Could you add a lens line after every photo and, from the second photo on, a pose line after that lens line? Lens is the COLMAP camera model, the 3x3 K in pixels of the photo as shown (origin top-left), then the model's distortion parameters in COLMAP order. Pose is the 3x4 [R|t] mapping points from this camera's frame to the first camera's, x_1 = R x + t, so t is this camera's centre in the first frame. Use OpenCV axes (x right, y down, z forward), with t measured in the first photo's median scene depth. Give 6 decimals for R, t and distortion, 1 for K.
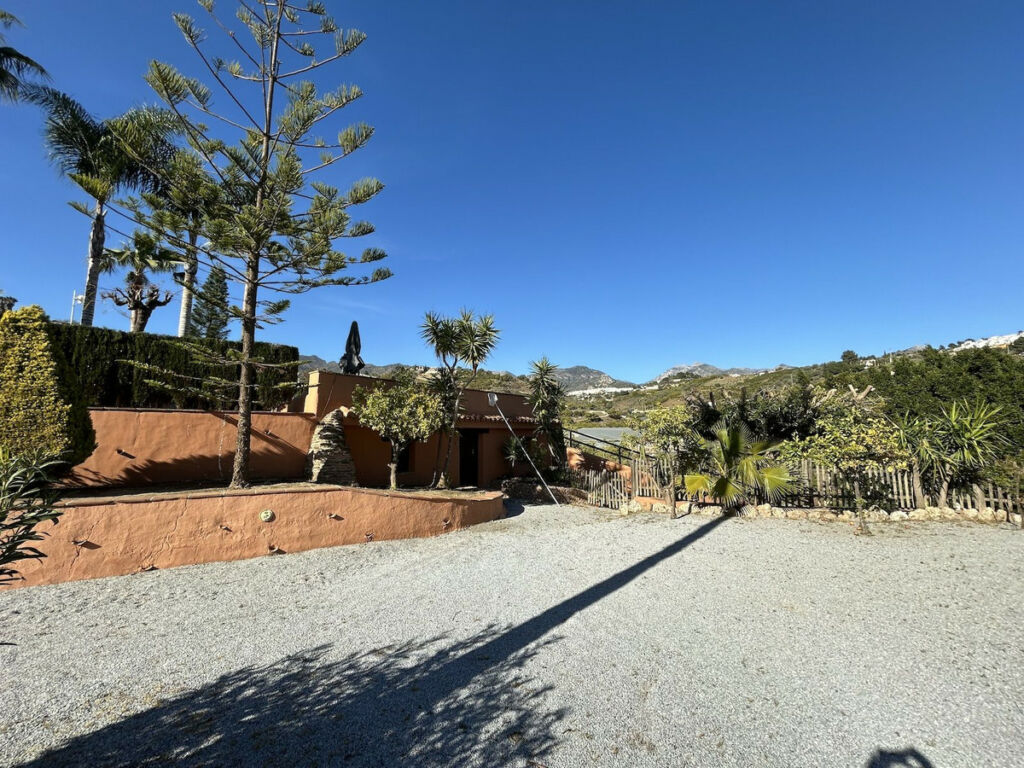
lens RADIAL K [[411.3, 0, 512.0], [0, 411.3, 384.0], [0, 0, 1]] dist [-0.000844, -0.000048]
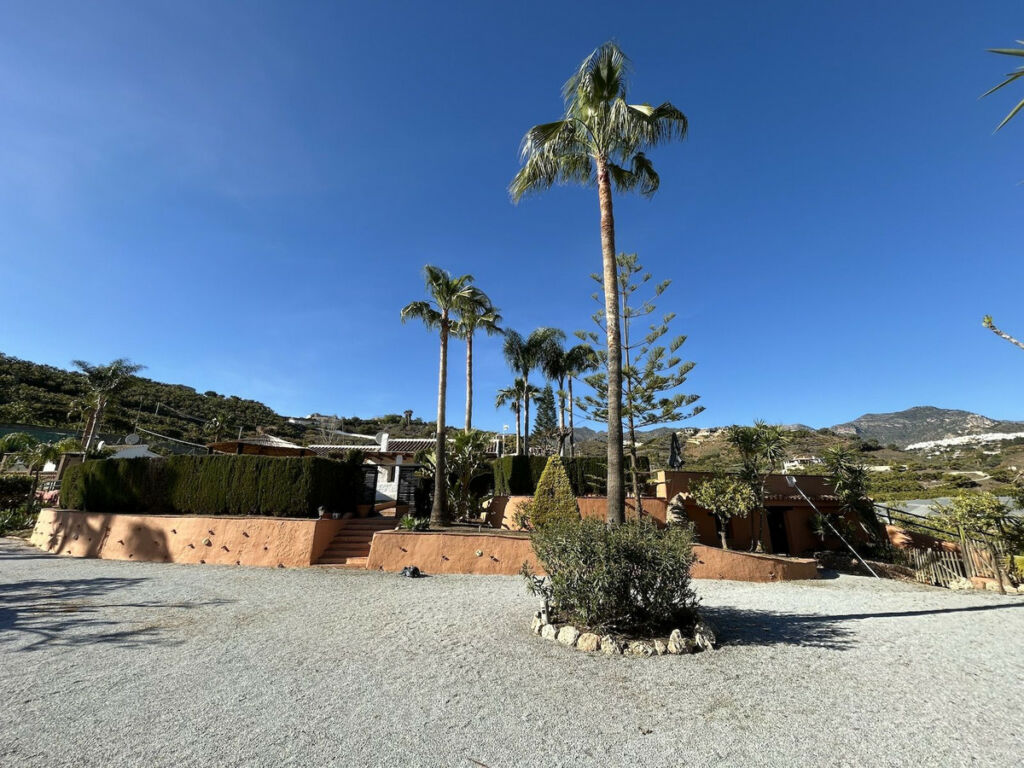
lens RADIAL K [[411.3, 0, 512.0], [0, 411.3, 384.0], [0, 0, 1]] dist [-0.000844, -0.000048]
pose [[0.809184, -0.152548, -0.567407, 0.022189], [0.061578, 0.982408, -0.176305, -0.102194], [0.584320, 0.107723, 0.804342, -0.609959]]
